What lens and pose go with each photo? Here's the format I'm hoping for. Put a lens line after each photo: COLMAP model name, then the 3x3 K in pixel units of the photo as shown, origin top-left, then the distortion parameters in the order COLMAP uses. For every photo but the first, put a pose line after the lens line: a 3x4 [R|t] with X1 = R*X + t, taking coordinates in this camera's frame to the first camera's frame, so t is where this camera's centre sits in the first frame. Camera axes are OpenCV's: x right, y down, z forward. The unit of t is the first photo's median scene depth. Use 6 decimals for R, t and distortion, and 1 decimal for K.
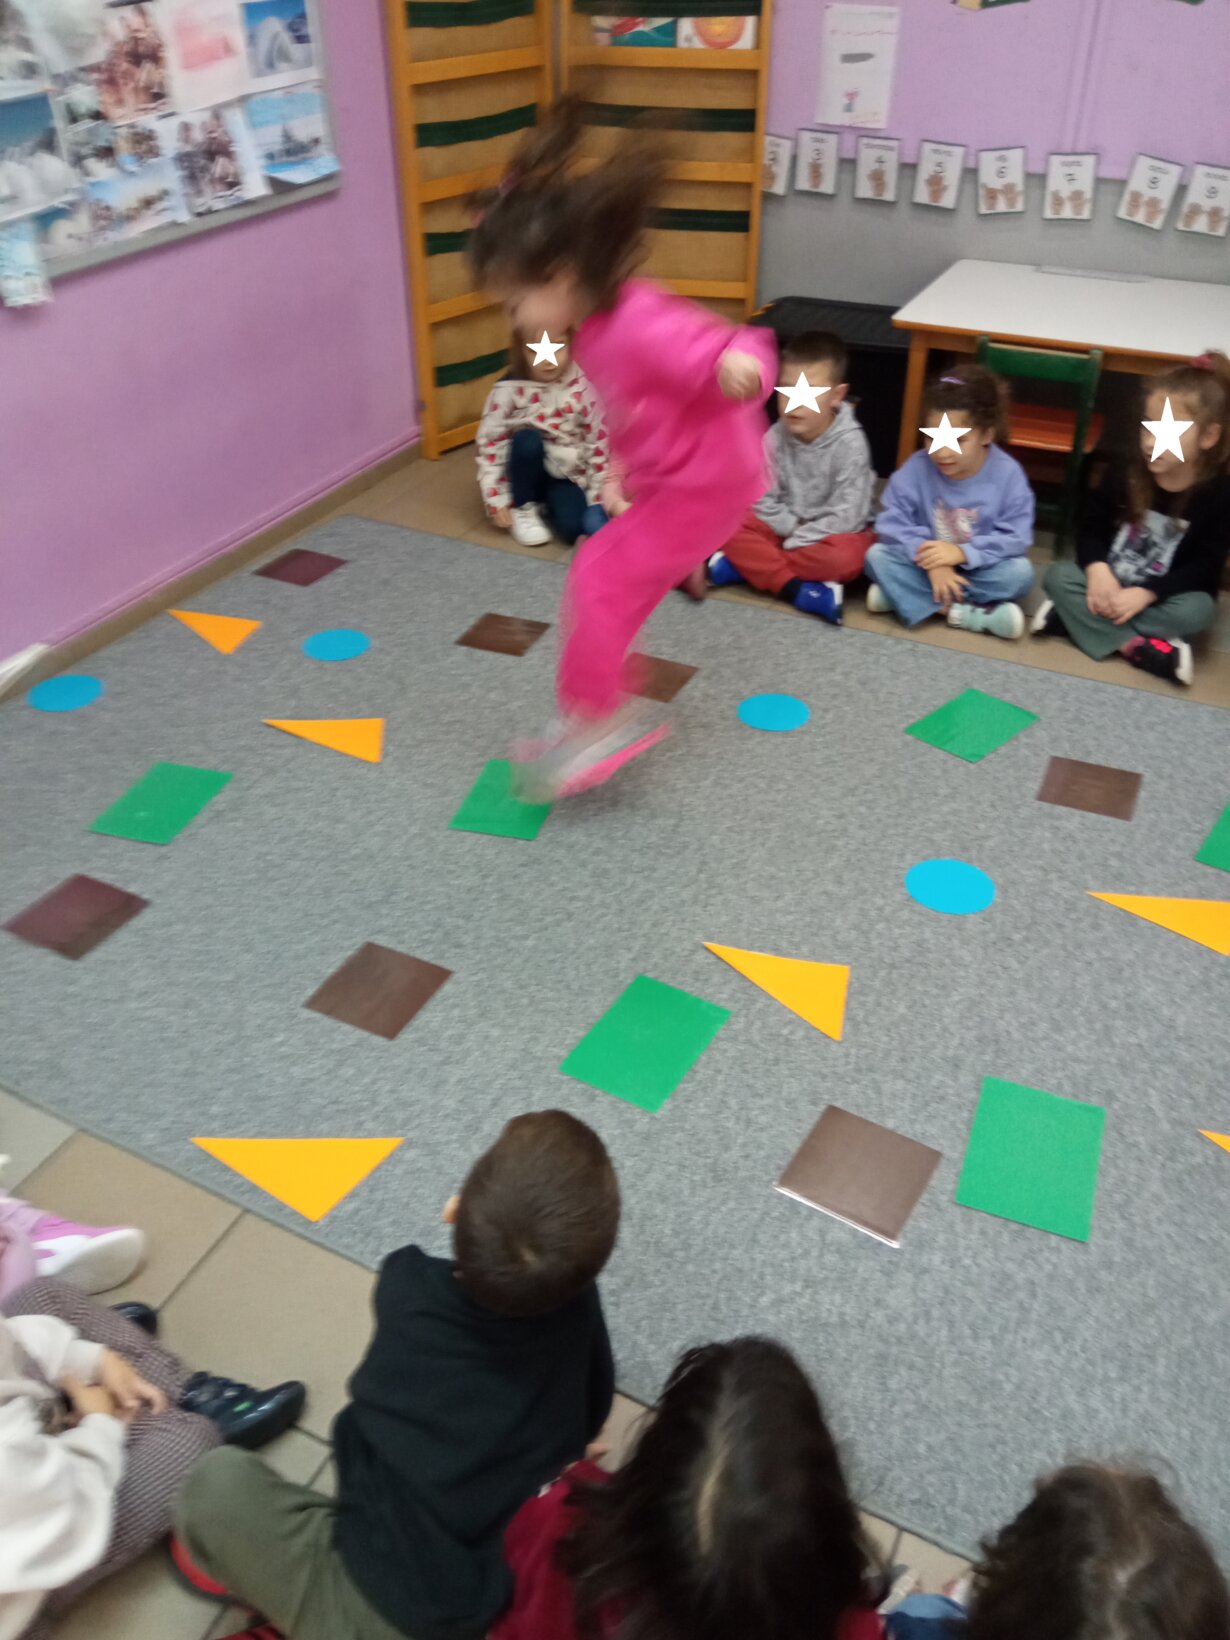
lens RADIAL K [[1305.5, 0, 615.0], [0, 1305.5, 820.0], [0, 0, 1]] dist [0.097623, -0.146729]
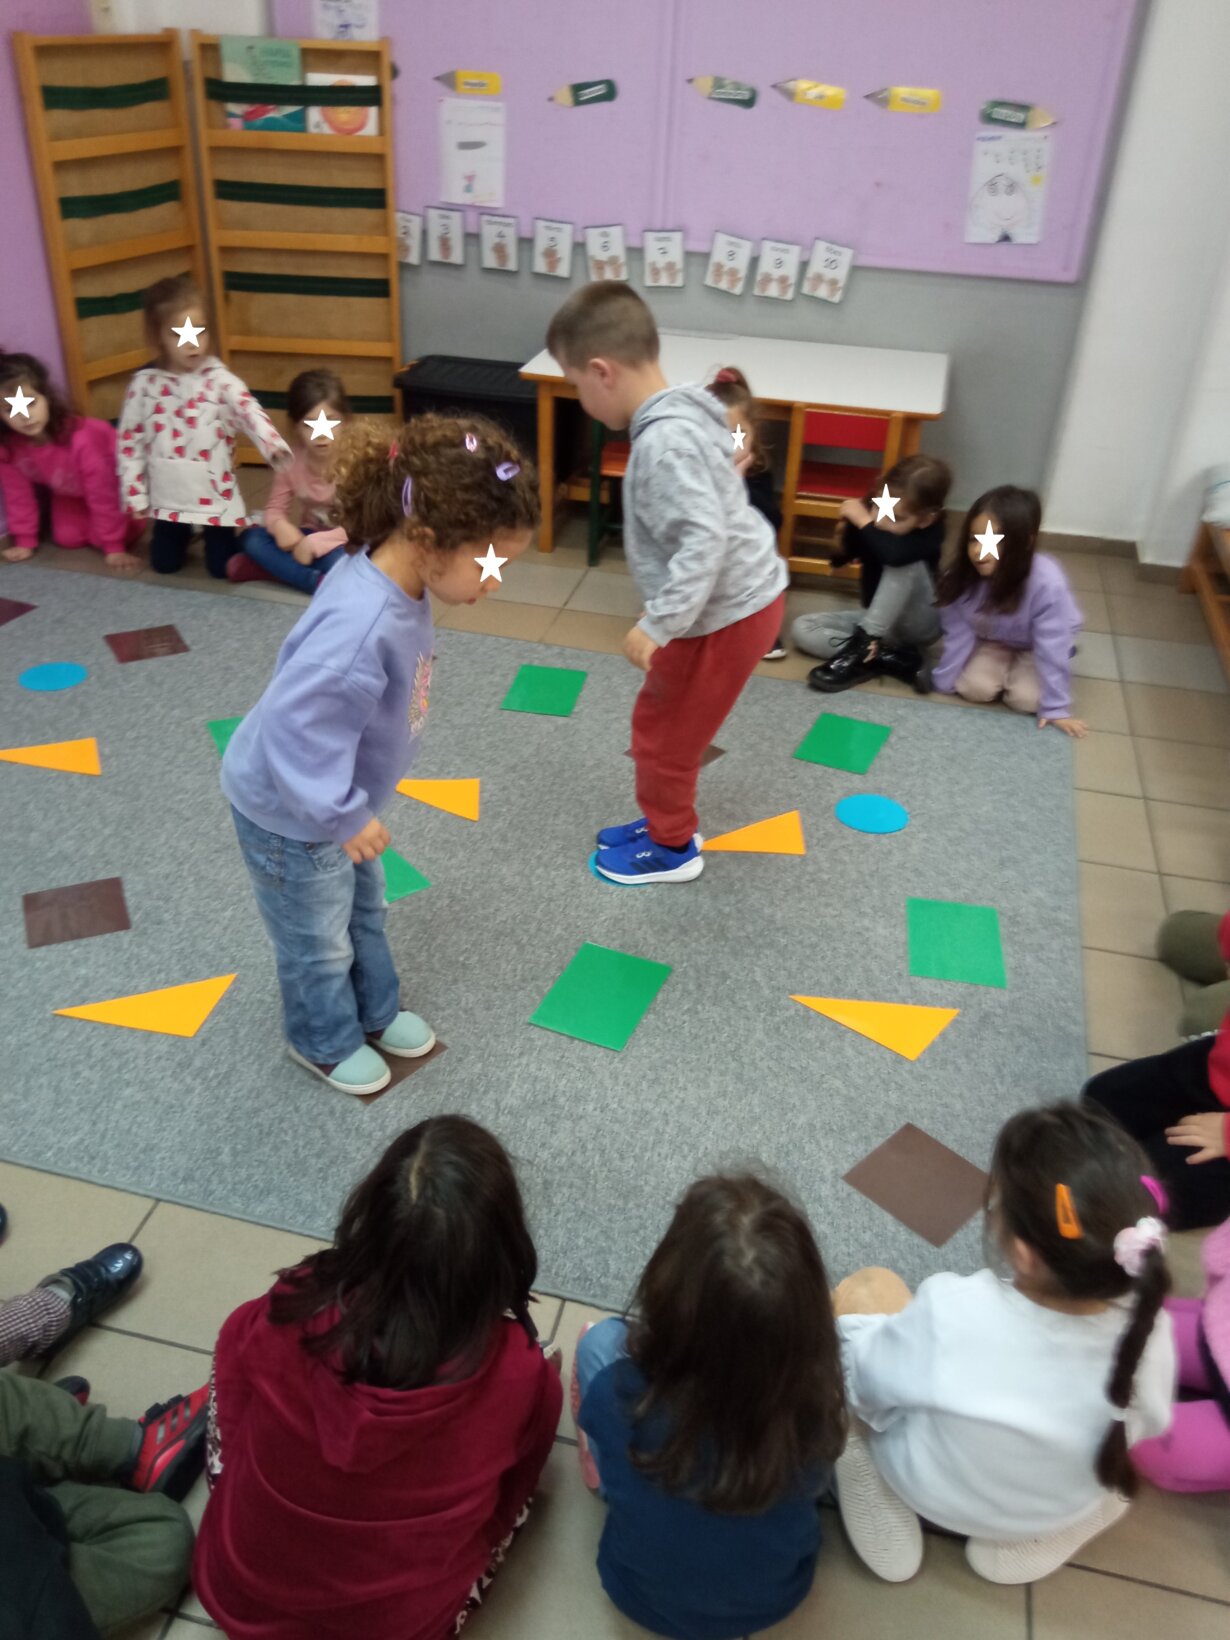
lens RADIAL K [[1392.5, 0, 615.0], [0, 1392.5, 820.0], [0, 0, 1]] dist [0.124114, -0.220414]
pose [[0.975732, -0.077769, 0.204691, 0.017109], [0.091972, 0.993903, -0.060804, 0.118111], [-0.198714, 0.078154, 0.976936, -0.231162]]
